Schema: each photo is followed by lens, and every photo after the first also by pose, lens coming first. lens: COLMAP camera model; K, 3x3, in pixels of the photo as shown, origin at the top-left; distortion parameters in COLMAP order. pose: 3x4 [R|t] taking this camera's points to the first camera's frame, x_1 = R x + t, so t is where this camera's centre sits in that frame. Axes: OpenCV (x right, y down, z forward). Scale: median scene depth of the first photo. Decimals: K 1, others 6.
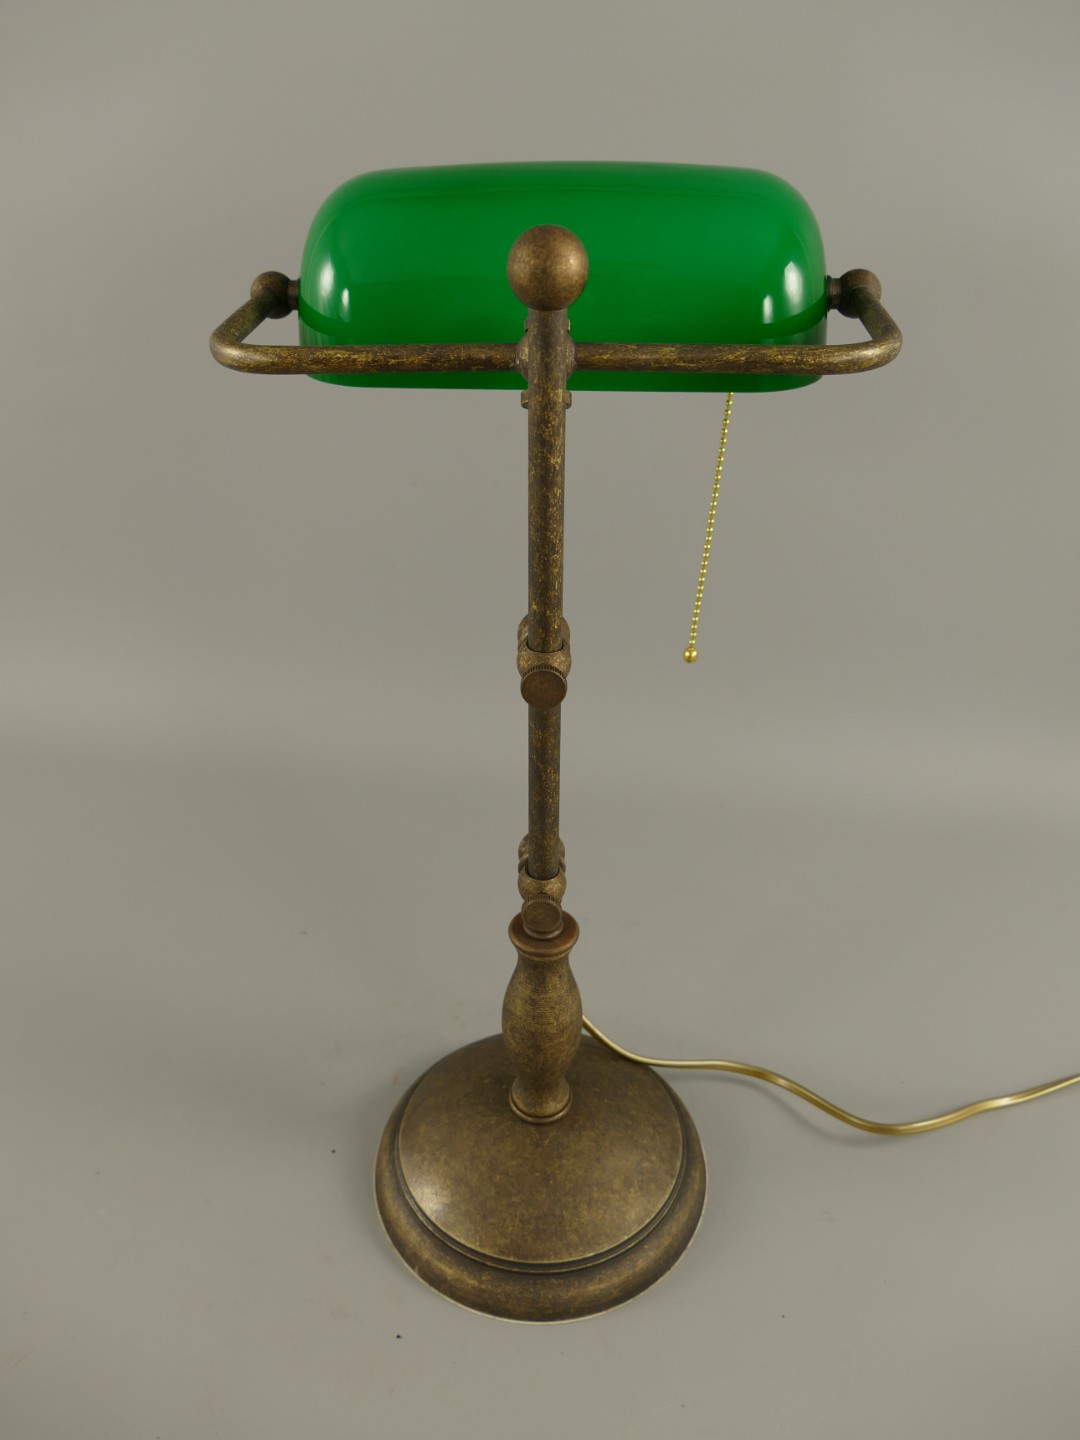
lens RADIAL K [[1130.3, 0, 540.0], [0, 1130.3, 720.0], [0, 0, 1]] dist [-0.054834, -0.000727]
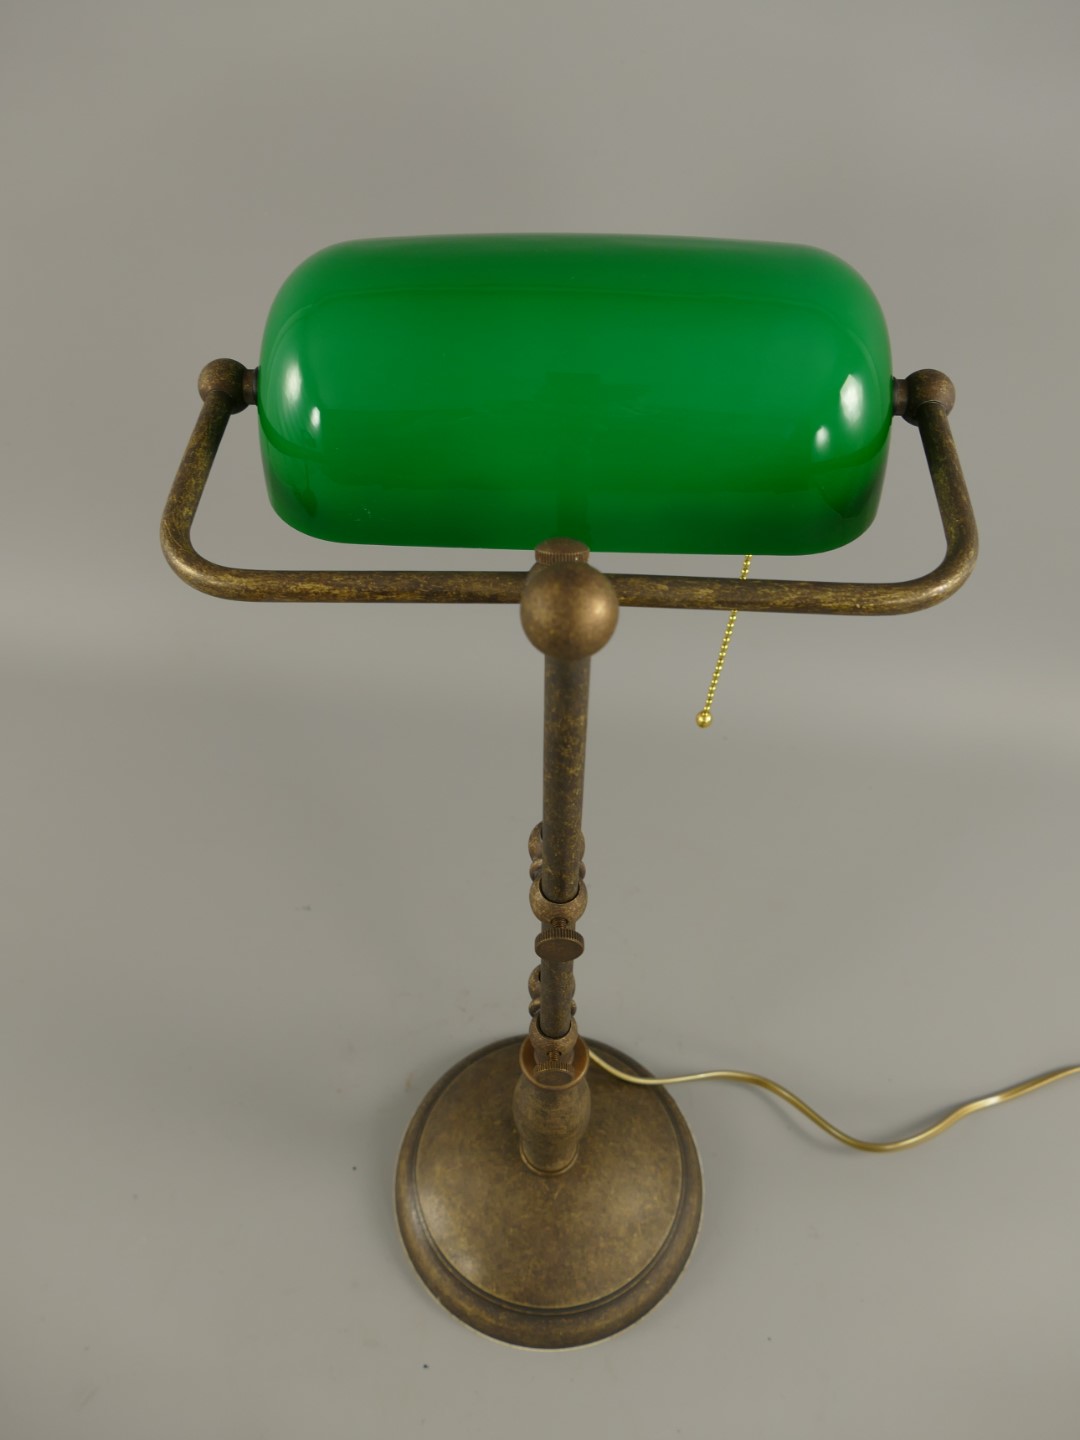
lens RADIAL K [[1130.3, 0, 540.0], [0, 1130.3, 720.0], [0, 0, 1]] dist [-0.054834, -0.000727]
pose [[0.999866, -0.011730, 0.011414, -0.016637], [0.007777, 0.954133, 0.299282, -0.383354], [-0.014401, -0.299153, 0.954097, 0.122816]]
